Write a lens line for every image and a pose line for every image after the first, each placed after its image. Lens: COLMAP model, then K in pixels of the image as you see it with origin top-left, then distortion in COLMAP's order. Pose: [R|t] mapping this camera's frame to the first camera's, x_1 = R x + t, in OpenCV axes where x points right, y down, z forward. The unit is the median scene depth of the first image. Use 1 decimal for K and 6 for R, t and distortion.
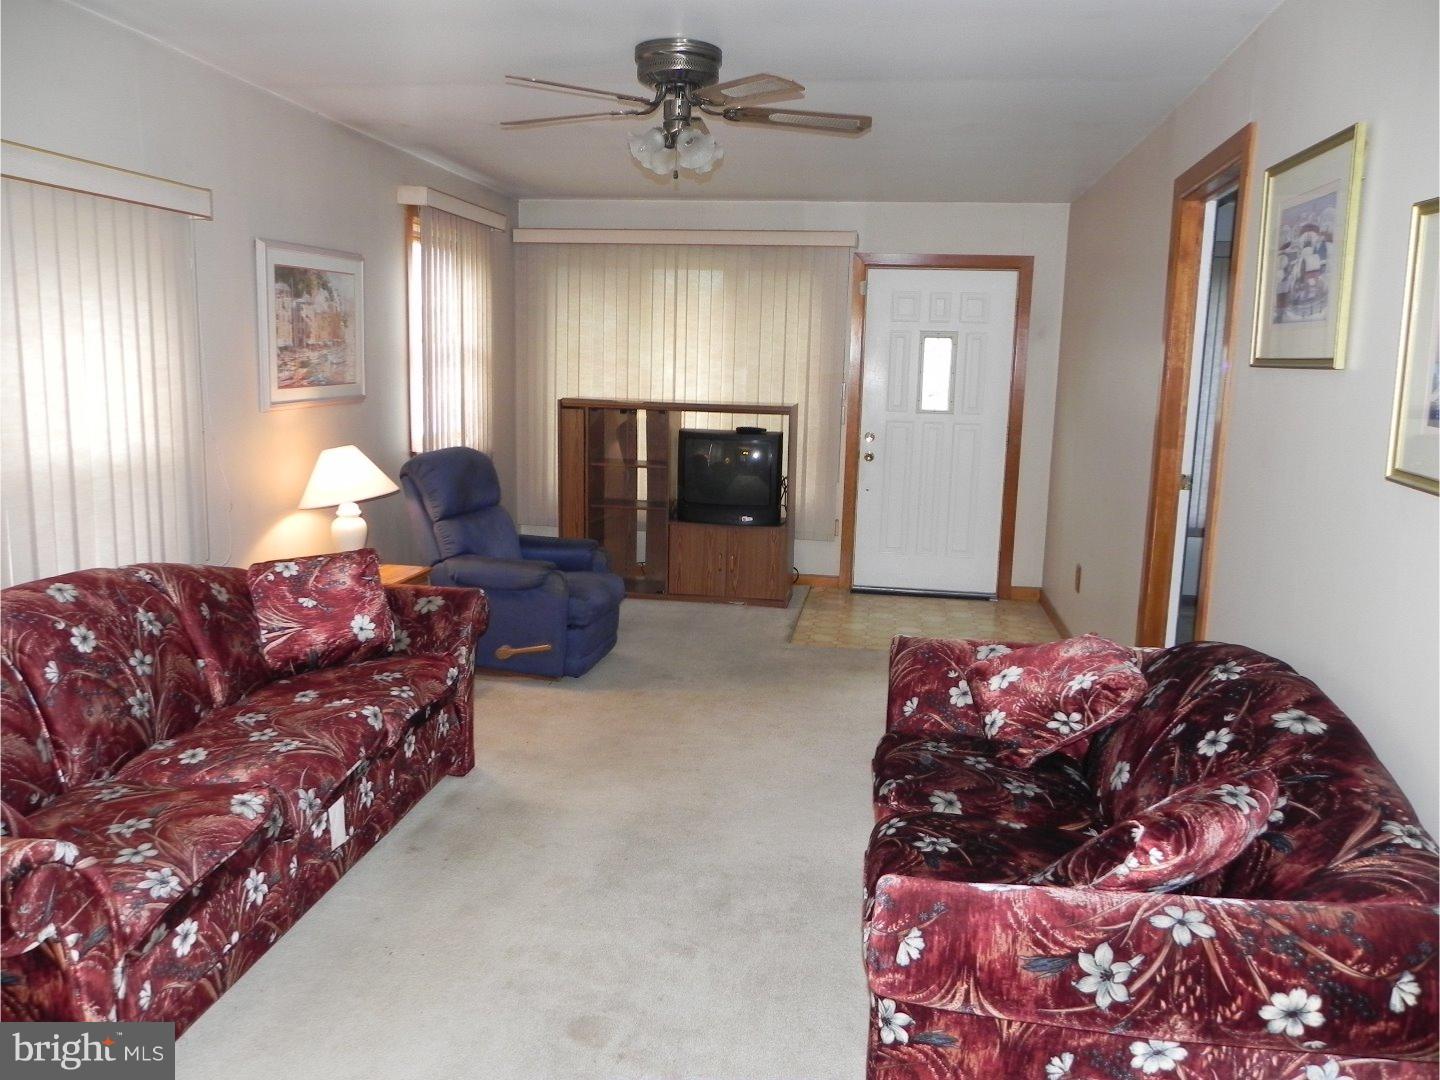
lens RADIAL K [[1075.9, 0, 724.7], [0, 1075.9, 536.0], [0, 0, 1]] dist [-0.007187, 0.002635]
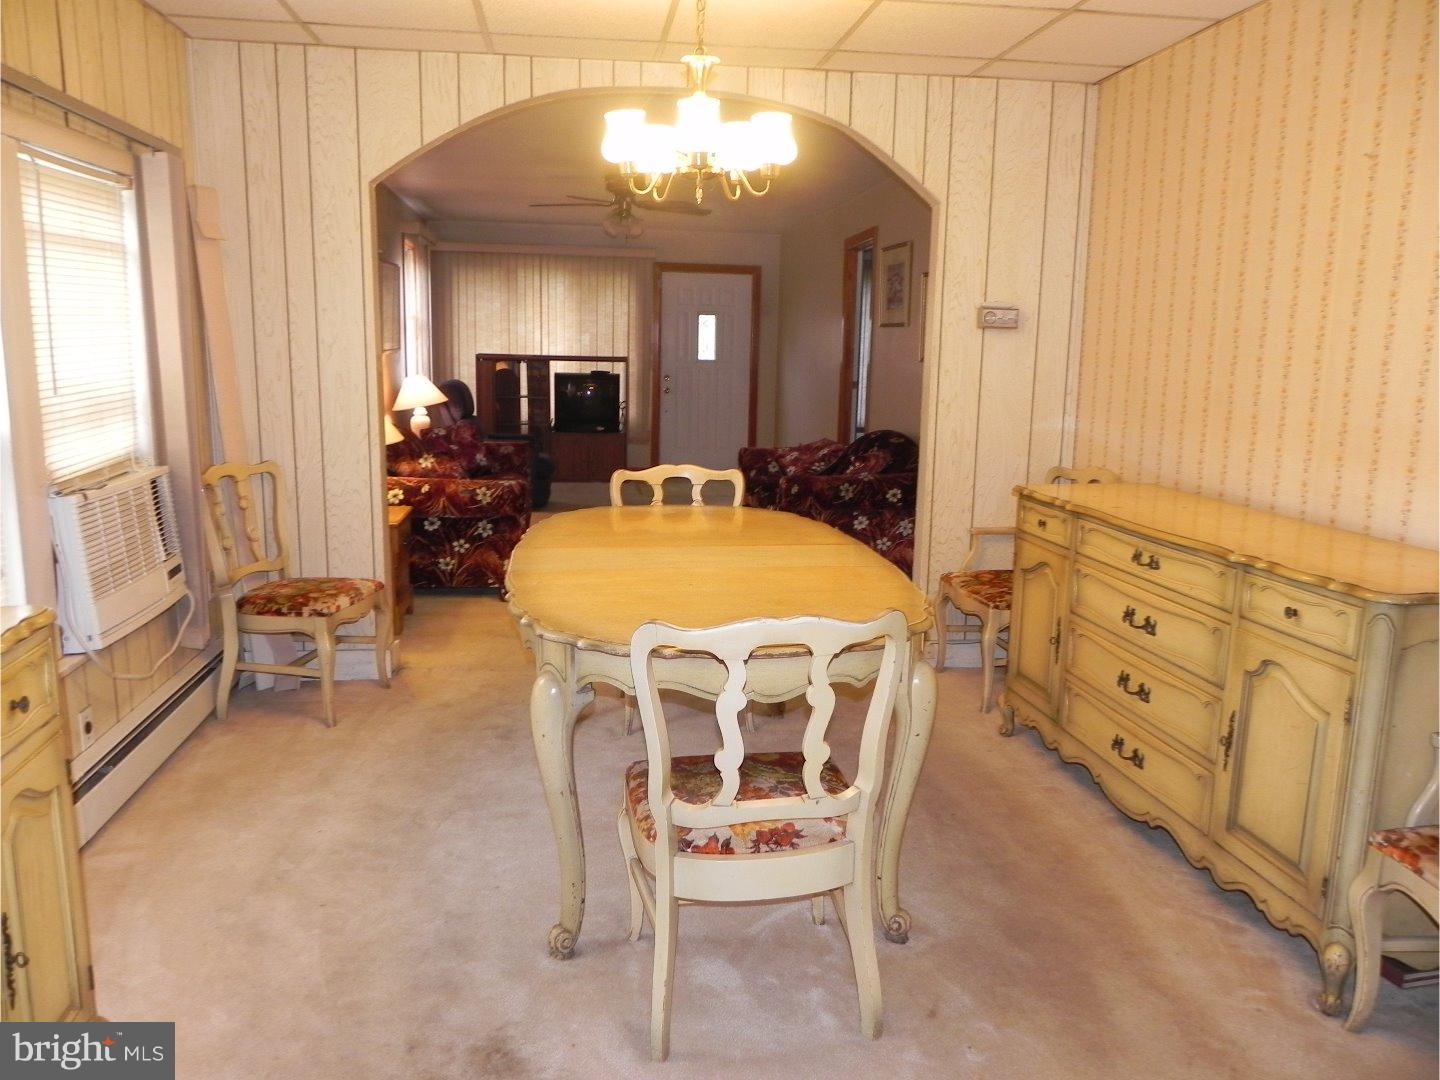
lens RADIAL K [[1075.9, 0, 724.7], [0, 1075.9, 536.0], [0, 0, 1]] dist [-0.007187, 0.002635]
pose [[0.955821, -0.056101, 0.288546, -0.265327], [0.049940, 0.998340, 0.028676, 0.104658], [-0.289676, -0.013000, 0.957037, -0.570529]]
